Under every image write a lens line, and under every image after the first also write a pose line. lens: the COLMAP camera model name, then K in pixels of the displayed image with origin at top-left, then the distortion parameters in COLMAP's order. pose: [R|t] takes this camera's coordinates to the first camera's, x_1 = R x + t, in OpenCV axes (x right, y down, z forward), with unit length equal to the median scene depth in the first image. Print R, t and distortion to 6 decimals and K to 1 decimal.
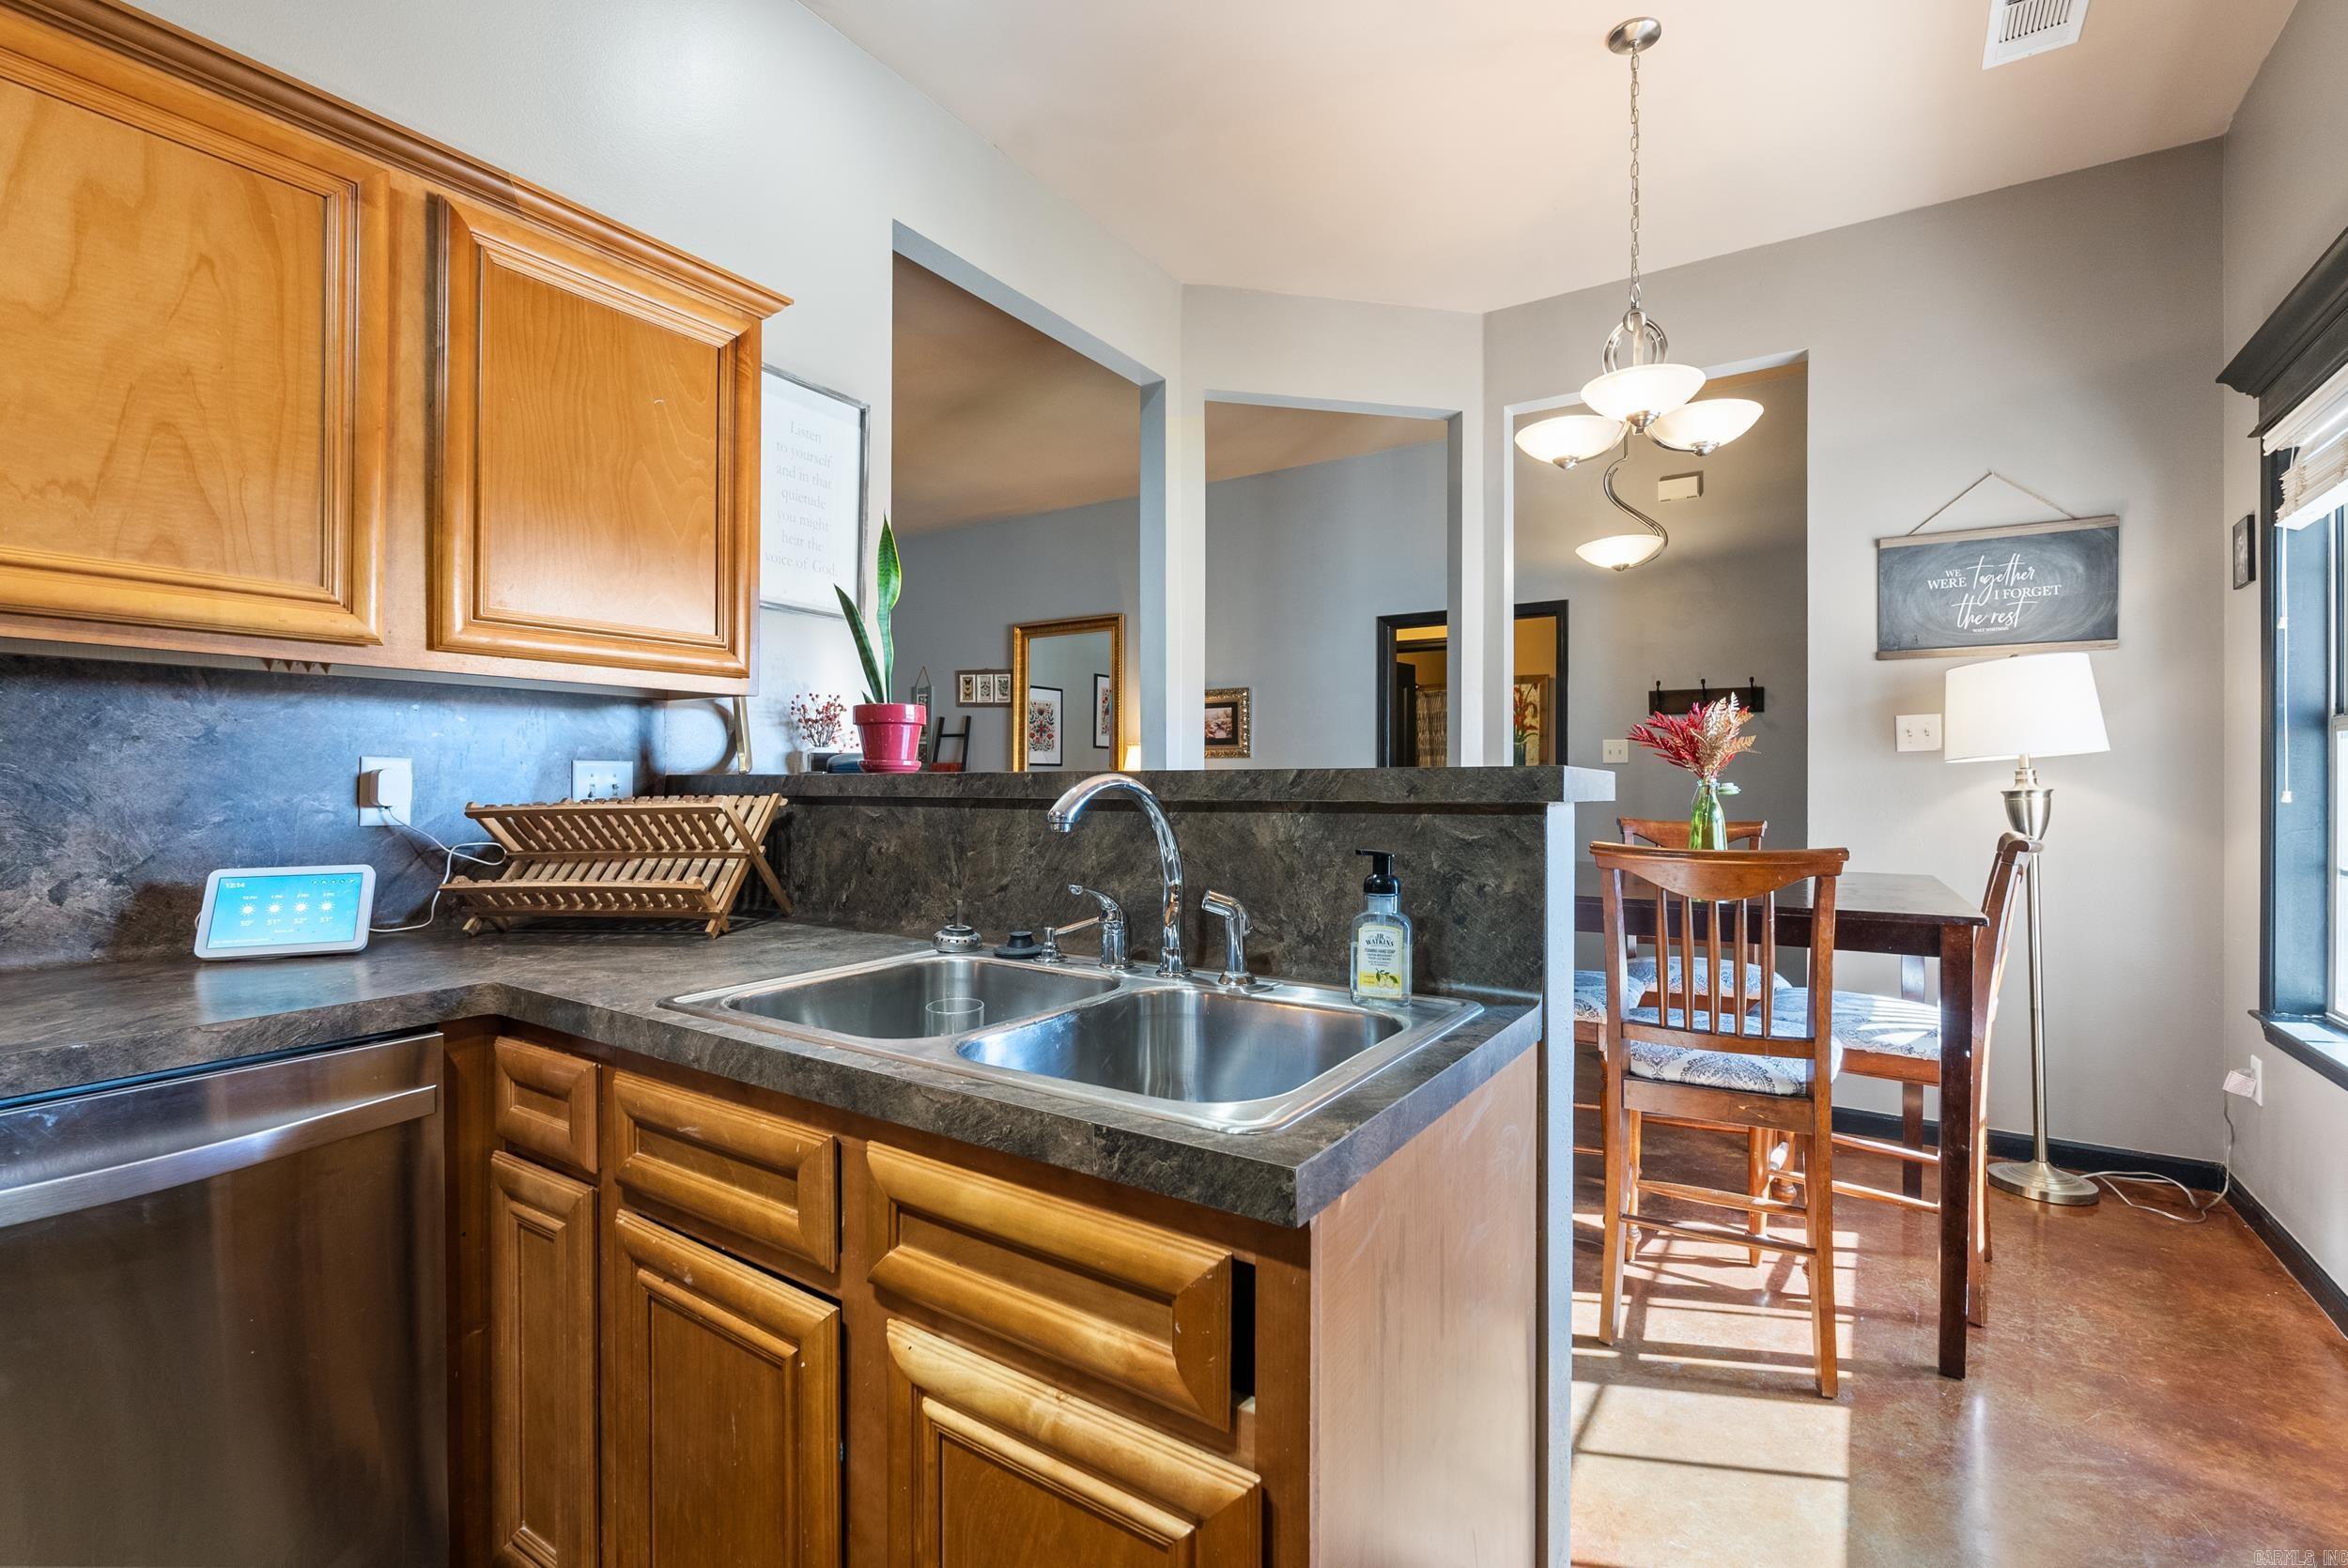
lens RADIAL K [[1044.5, 0, 1173.1], [0, 1044.5, 778.7], [0, 0, 1]] dist [-0.006189, 0.000422]
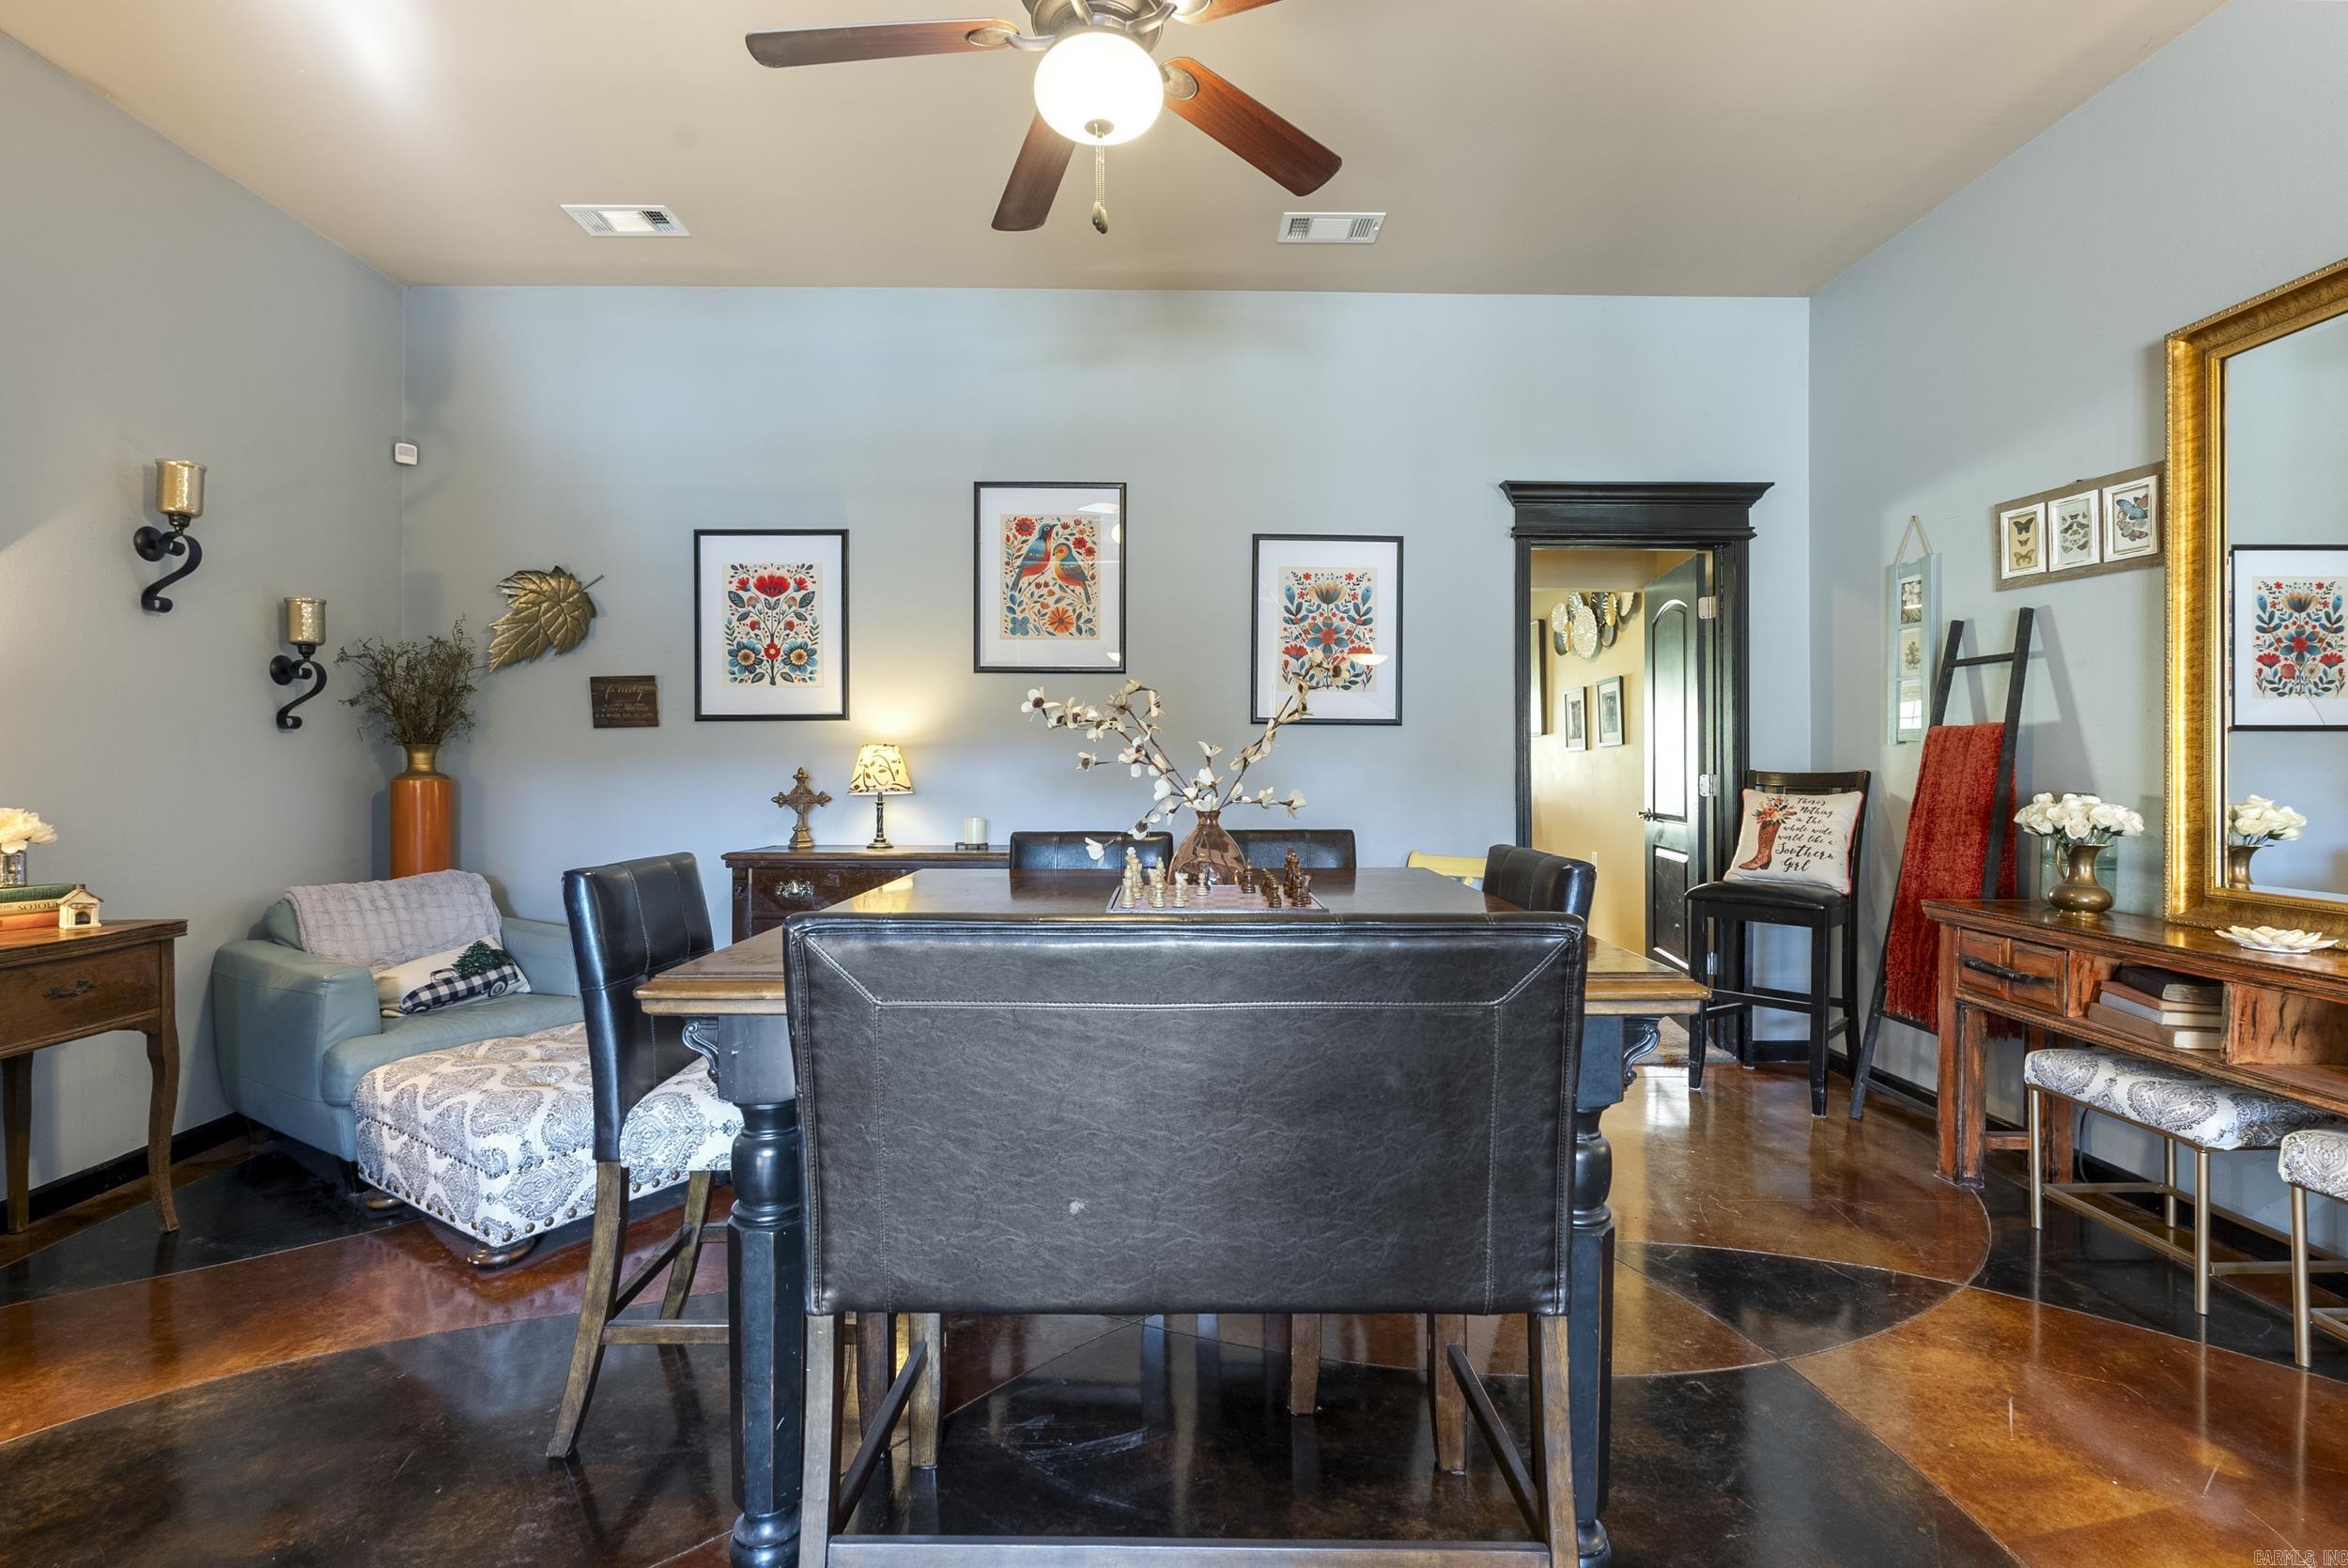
lens RADIAL K [[1050.6, 0, 1167.7], [0, 1050.6, 761.5], [0, 0, 1]] dist [-0.008075, 0.000669]
pose [[0.566567, -0.005403, -0.823998, -0.193996], [0.003198, 0.999985, -0.004358, 0.002245], [0.824009, -0.000167, 0.566576, 1.918852]]
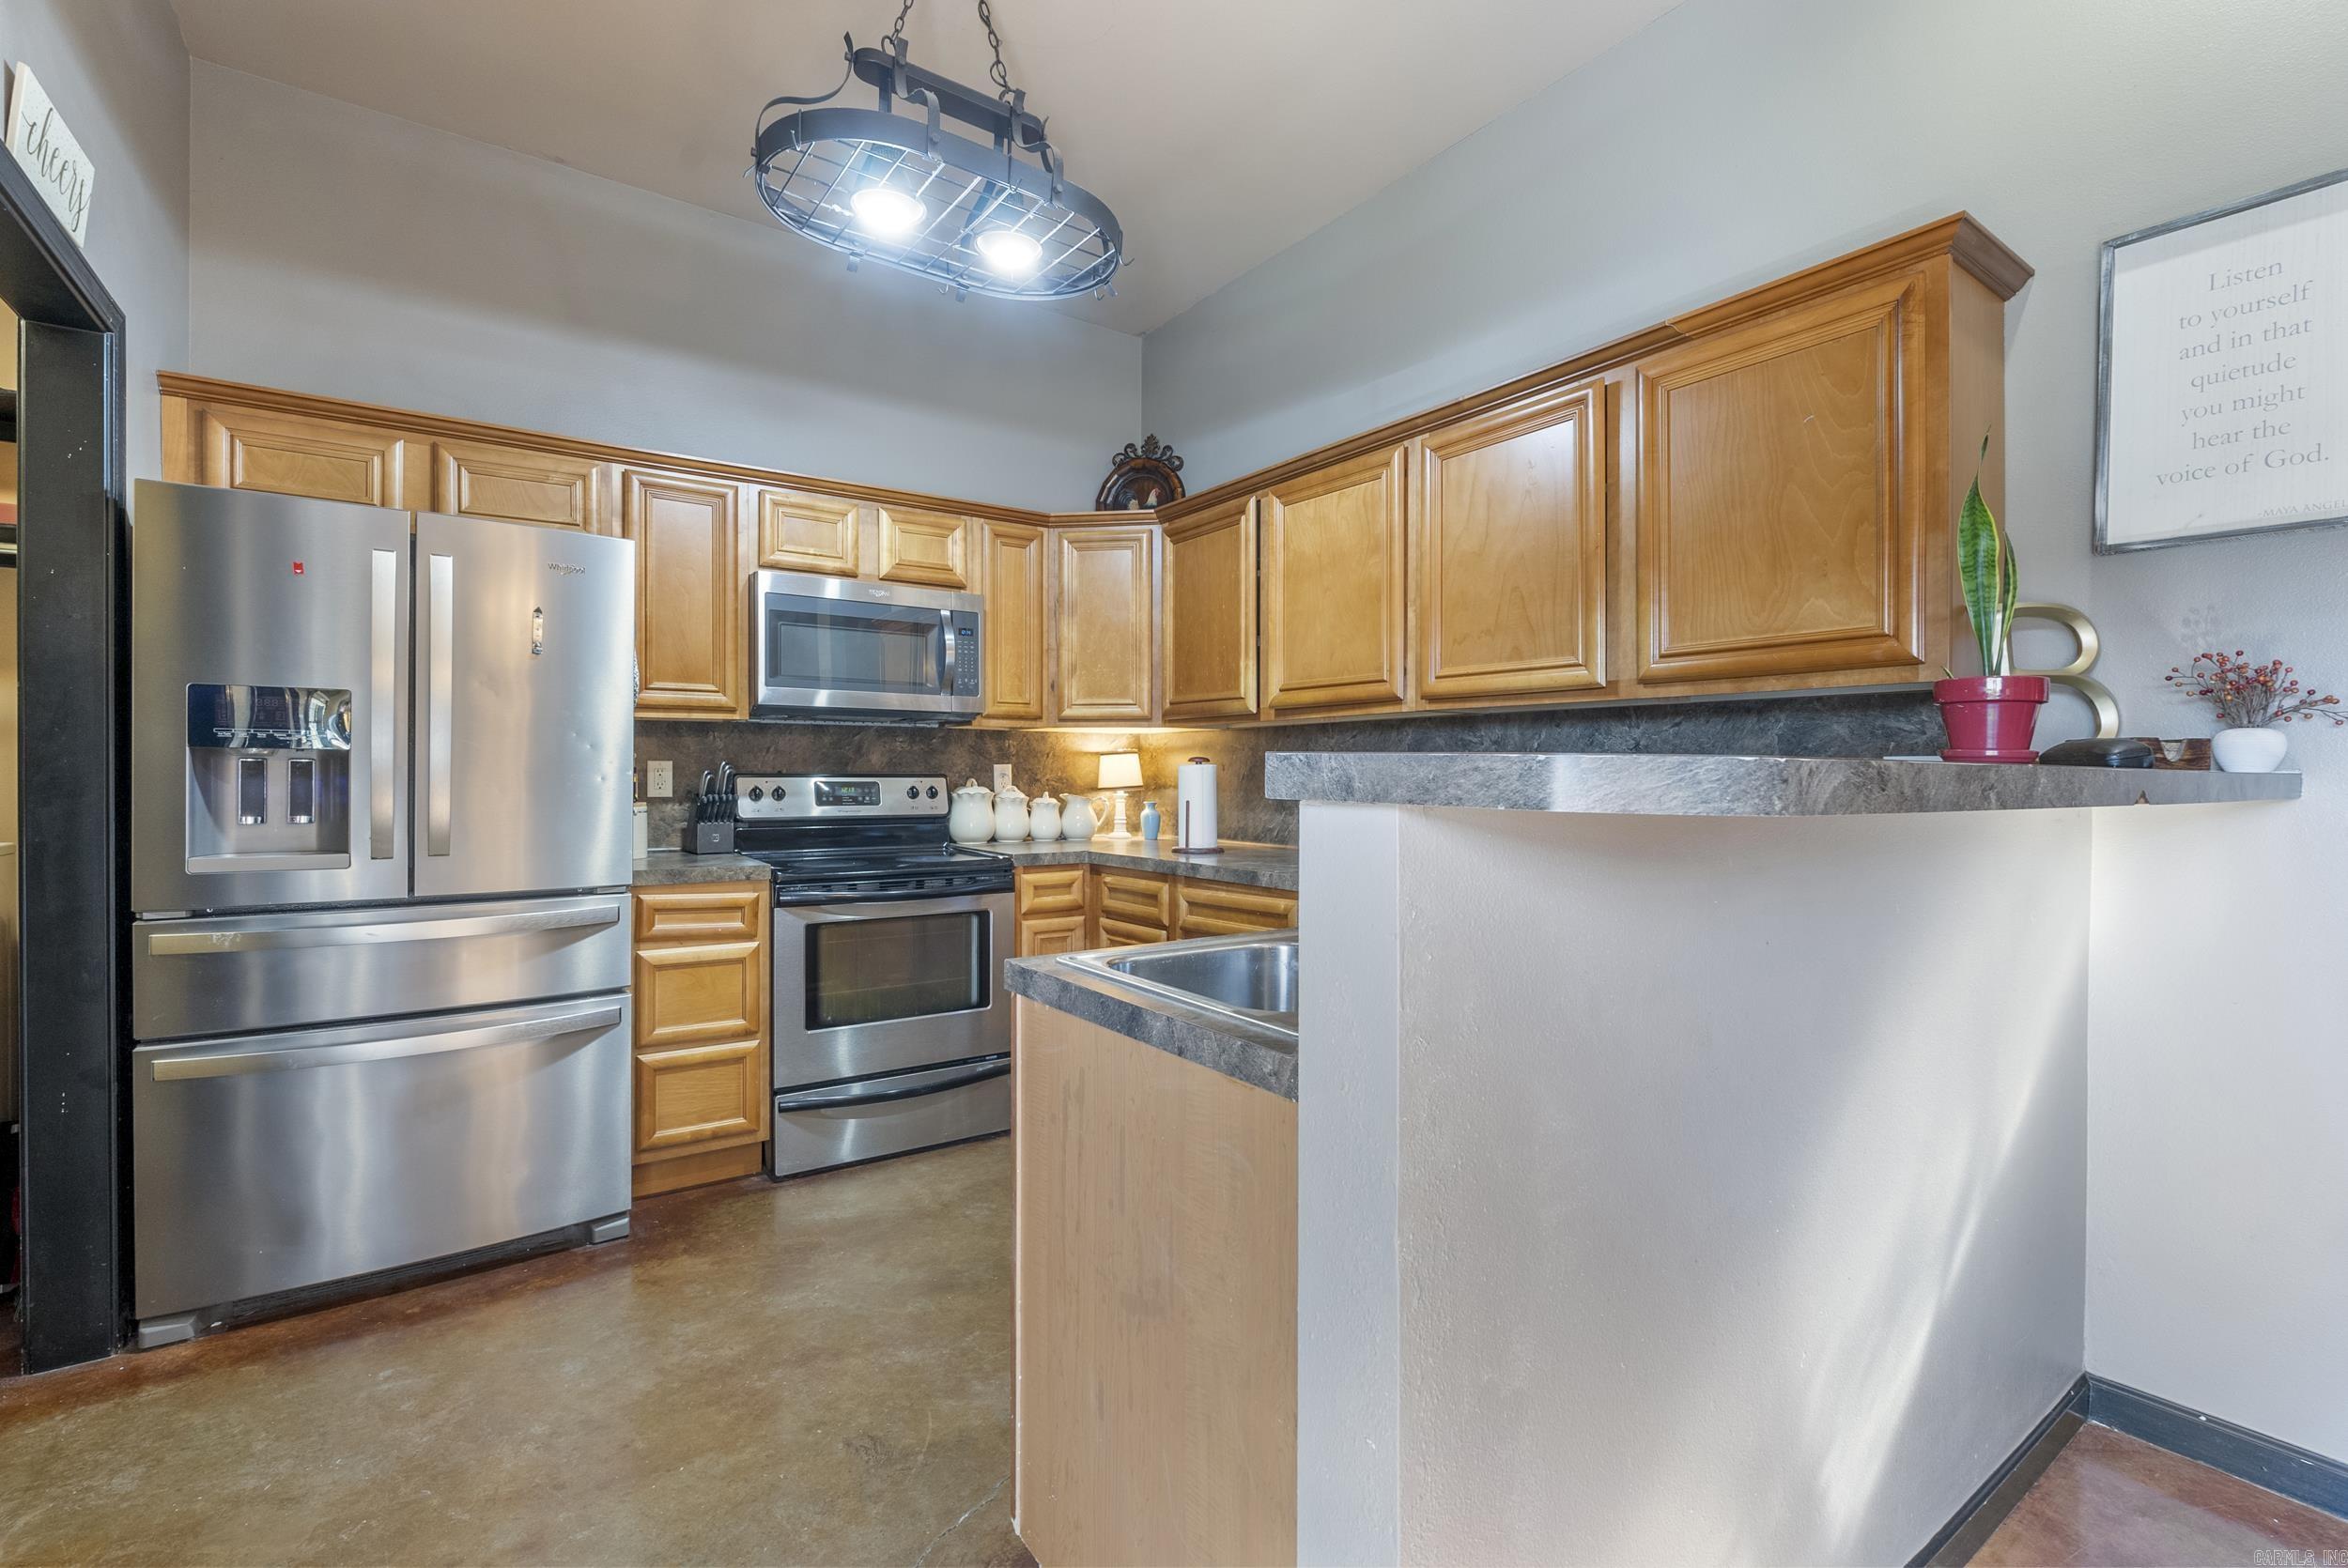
lens RADIAL K [[1034.3, 0, 1174.0], [0, 1034.3, 784.0], [0, 0, 1]] dist [-0.006675, 0.000494]
pose [[-0.360896, 0.008214, -0.932570, 0.683633], [-0.002637, 0.999948, 0.009828, 0.001012], [0.932602, 0.006007, -0.360856, 0.737784]]
